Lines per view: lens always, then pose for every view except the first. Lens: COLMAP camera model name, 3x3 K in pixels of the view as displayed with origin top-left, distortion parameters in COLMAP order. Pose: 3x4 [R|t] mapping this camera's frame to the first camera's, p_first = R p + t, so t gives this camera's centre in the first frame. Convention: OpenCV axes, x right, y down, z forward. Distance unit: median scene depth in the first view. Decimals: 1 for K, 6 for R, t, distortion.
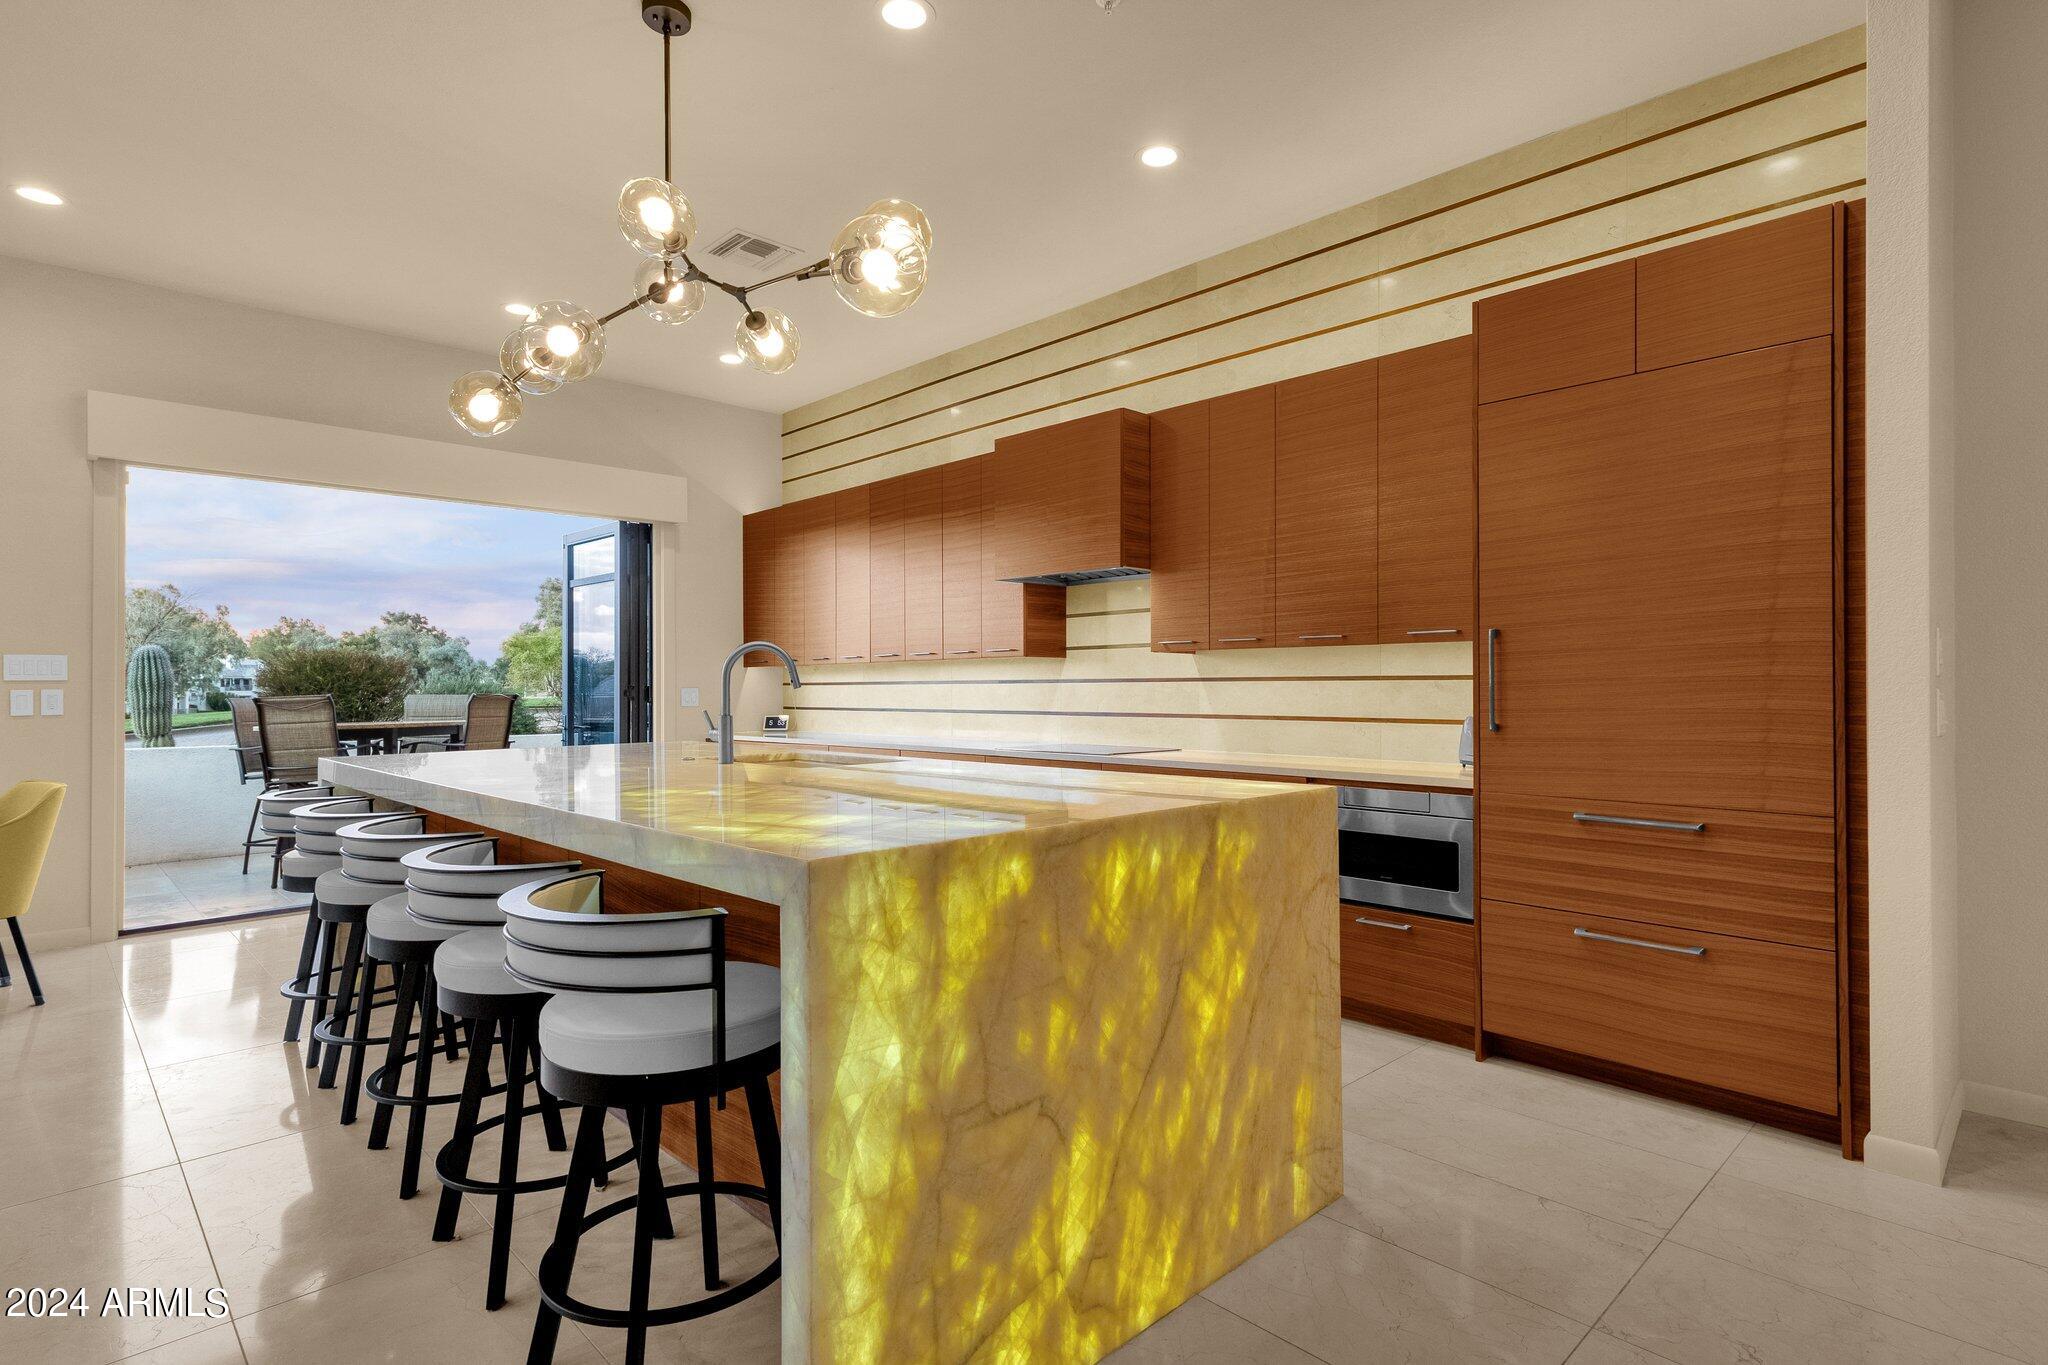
lens RADIAL K [[1049.1, 0, 1031.3], [0, 1049.1, 675.3], [0, 0, 1]] dist [0.006625, 0.000915]
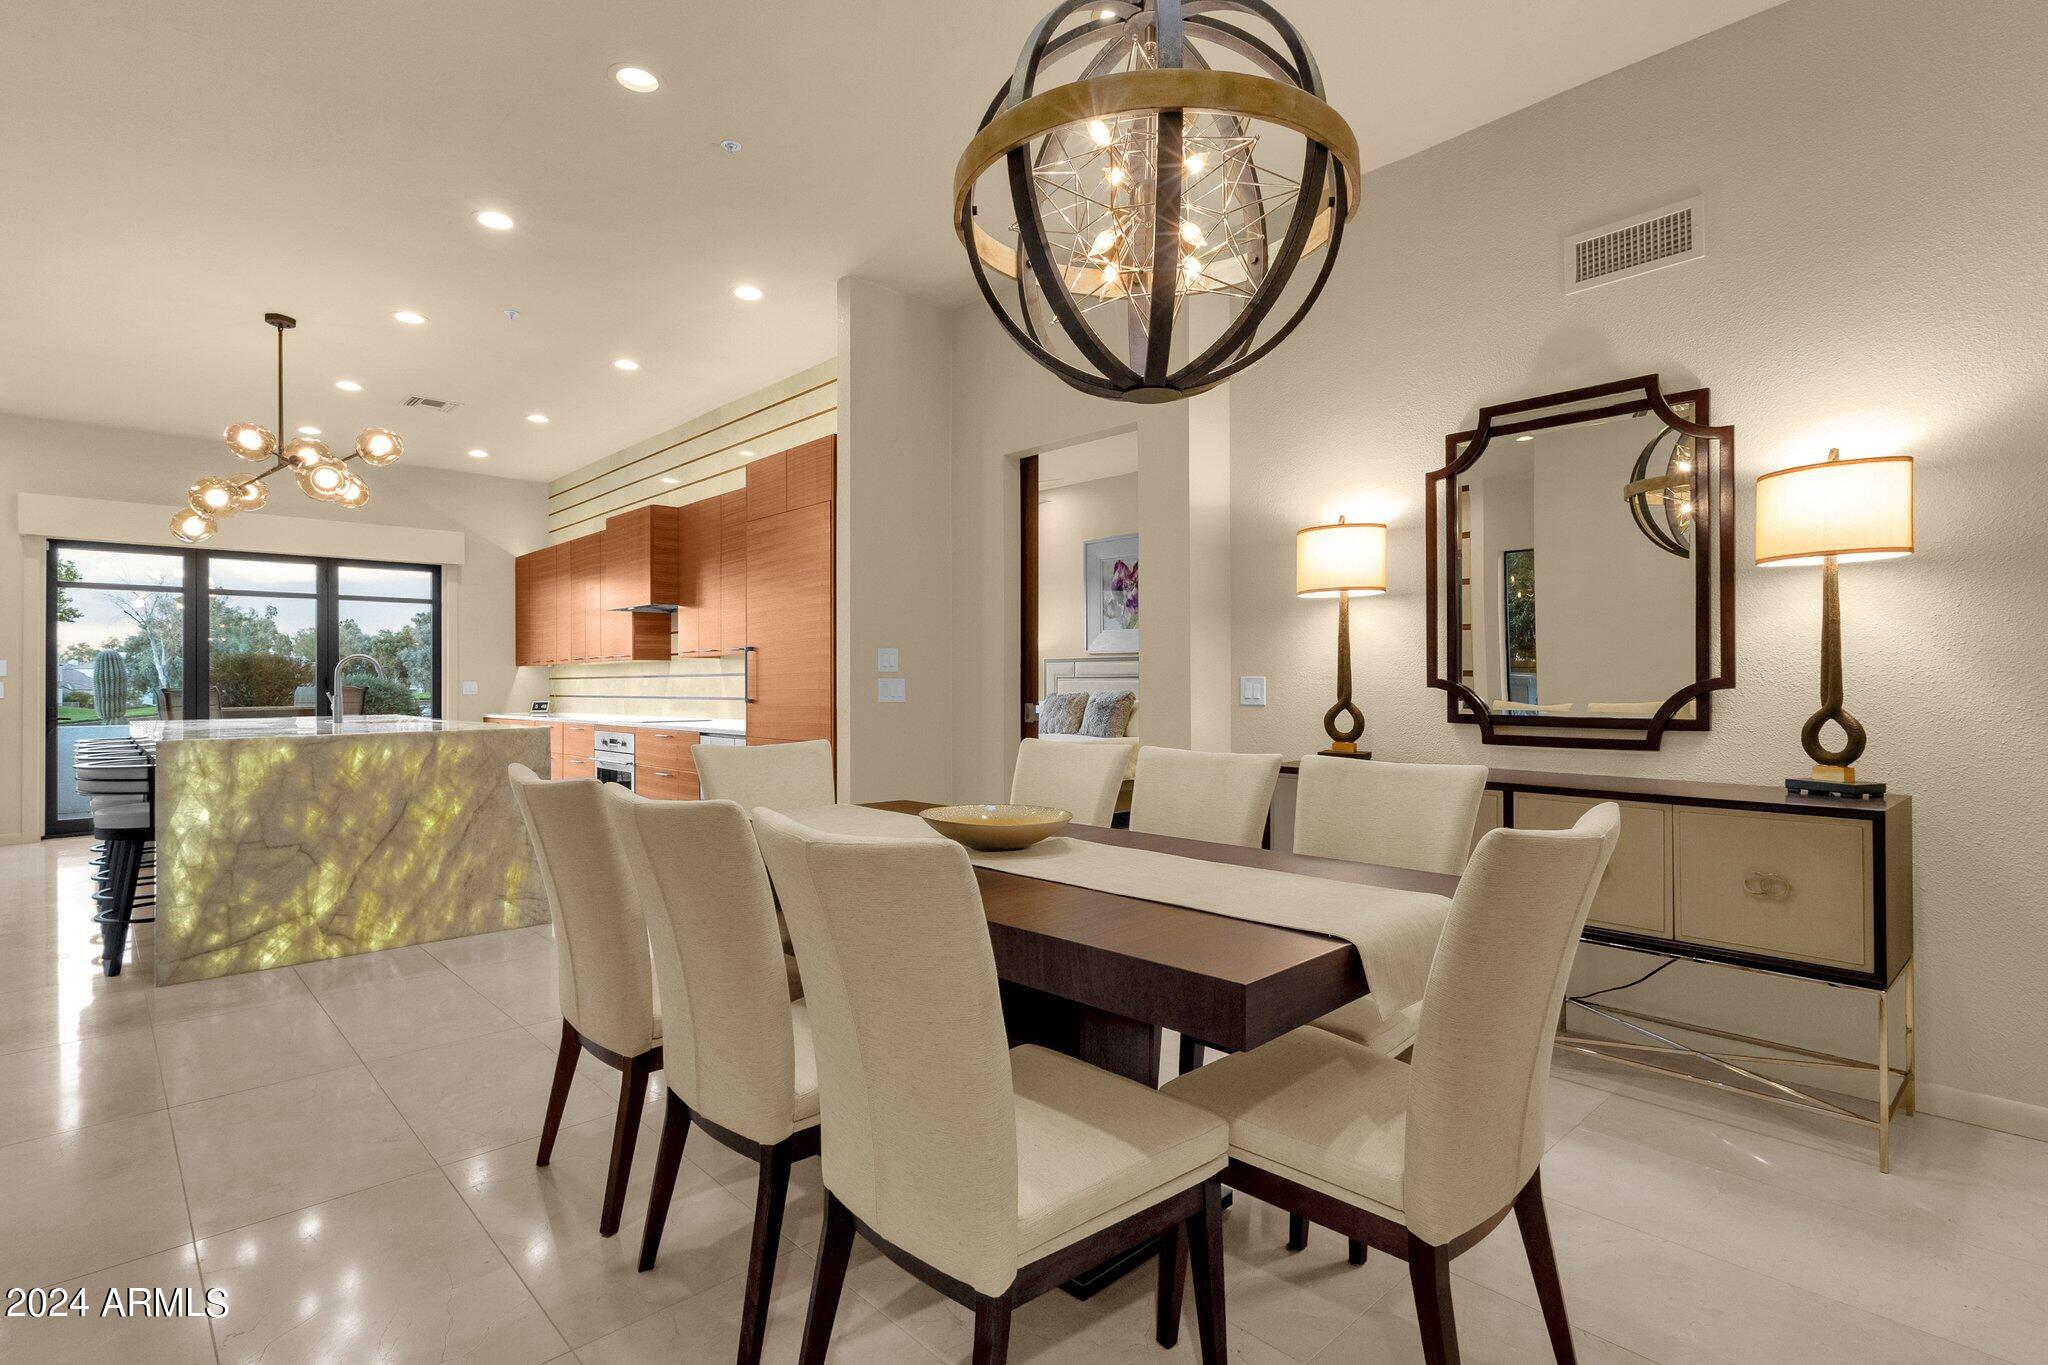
lens RADIAL K [[1016.9, 0, 1026.4], [0, 1016.9, 678.5], [0, 0, 1]] dist [0.016272, -0.000262]
pose [[0.999596, -0.001815, -0.028380, 1.549714], [0.002057, 0.999962, 0.008472, -0.005612], [0.028363, -0.008526, 0.999561, -1.183853]]
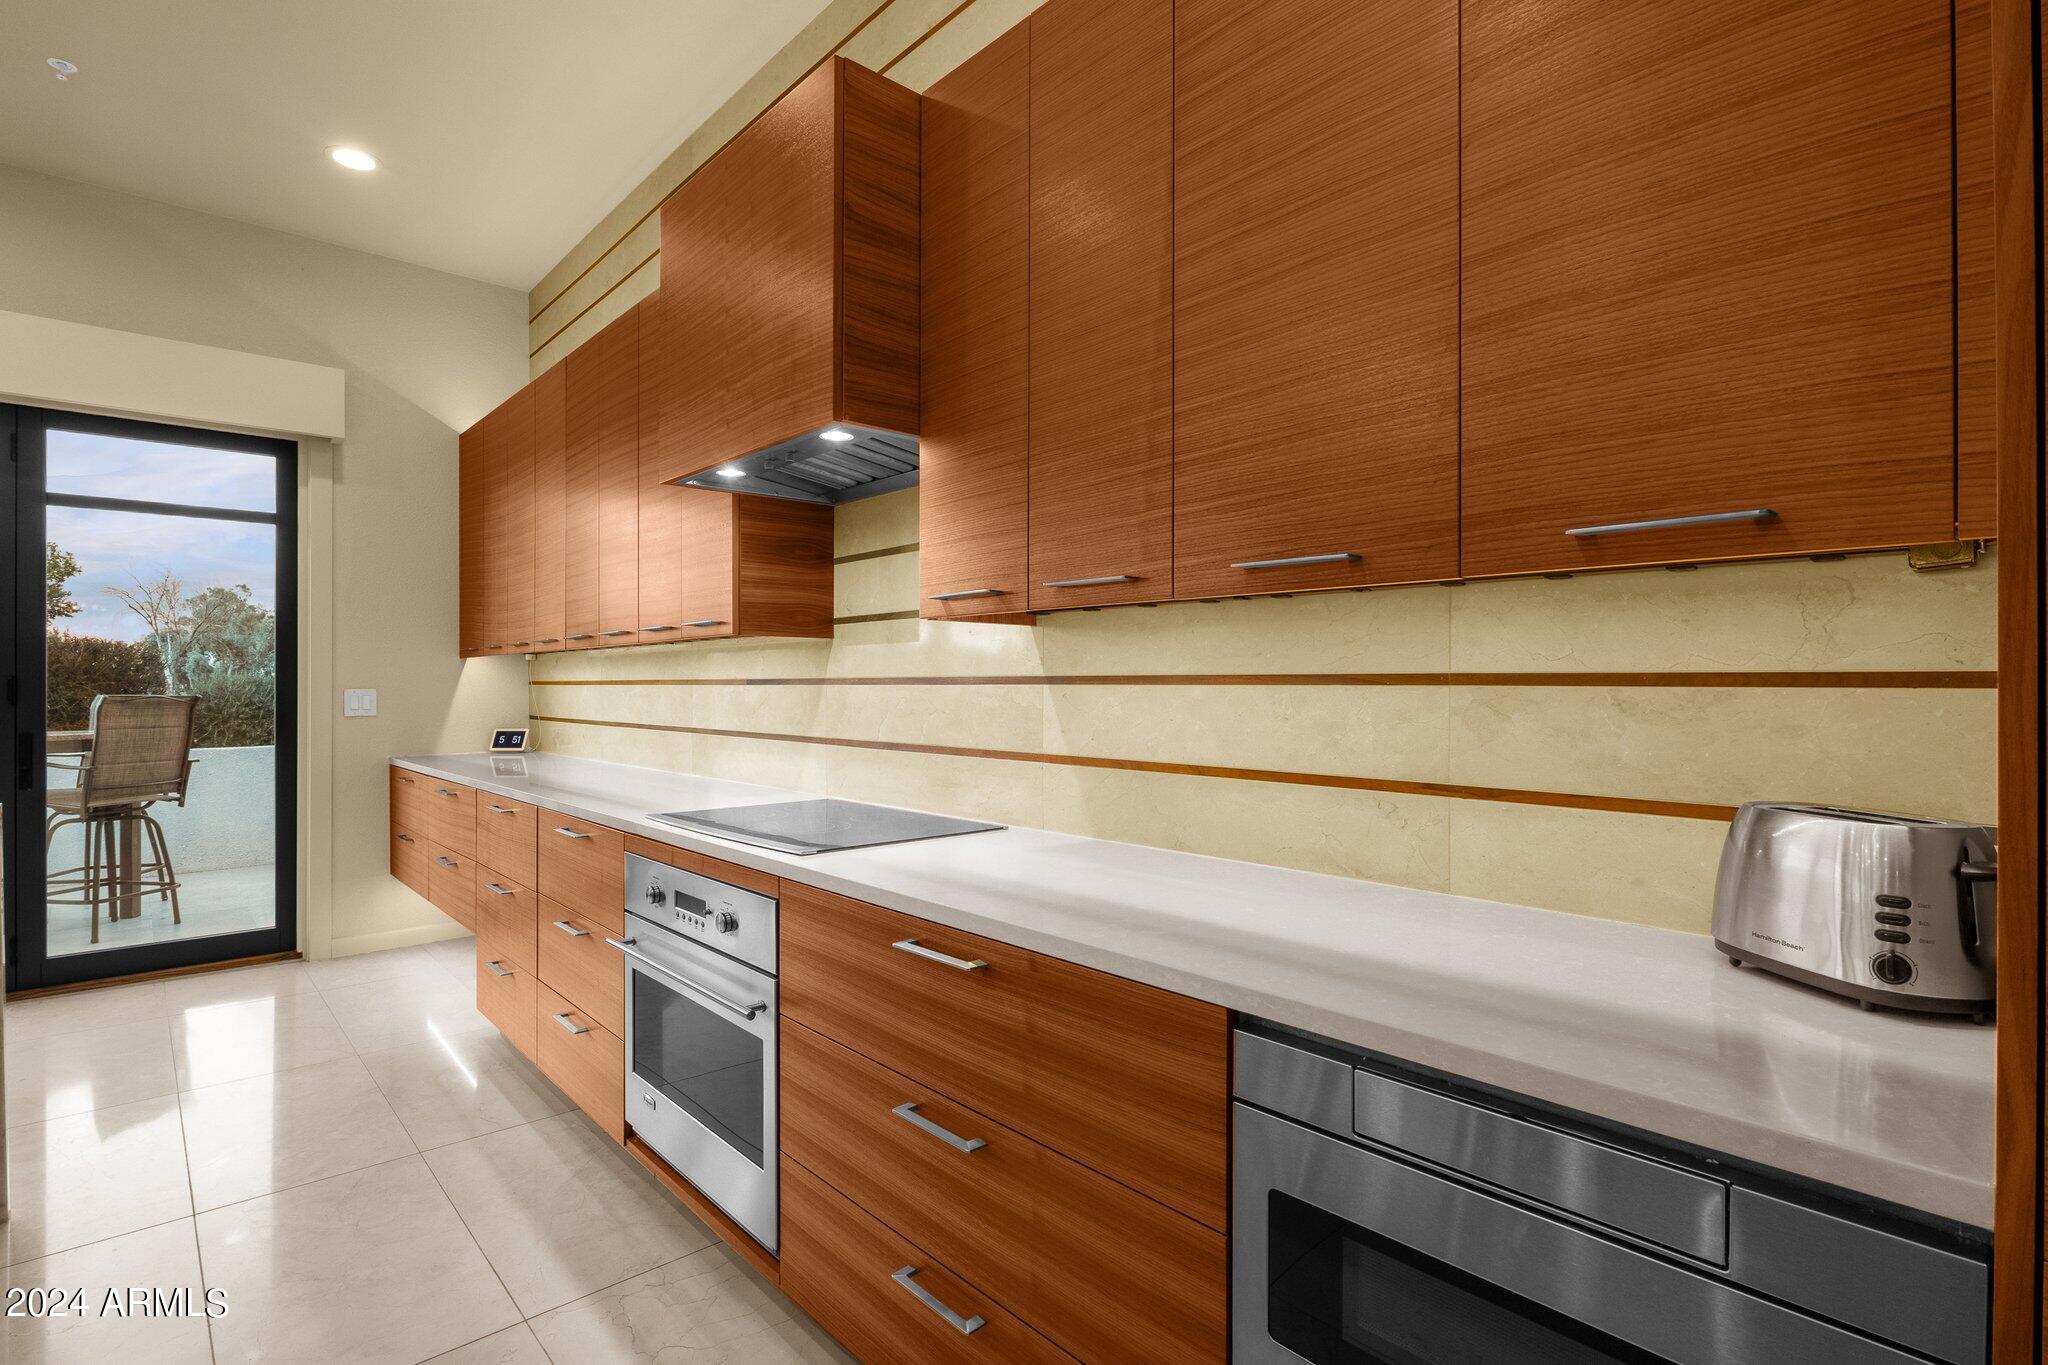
lens RADIAL K [[985.9, 0, 1021.8], [0, 985.9, 686.8], [0, 0, 1]] dist [-0.005064, -0.000114]
pose [[0.999367, 0.002552, -0.035490, 0.391990], [-0.001957, 0.999857, 0.016787, -0.001197], [0.035528, -0.016707, 0.999229, 1.314211]]
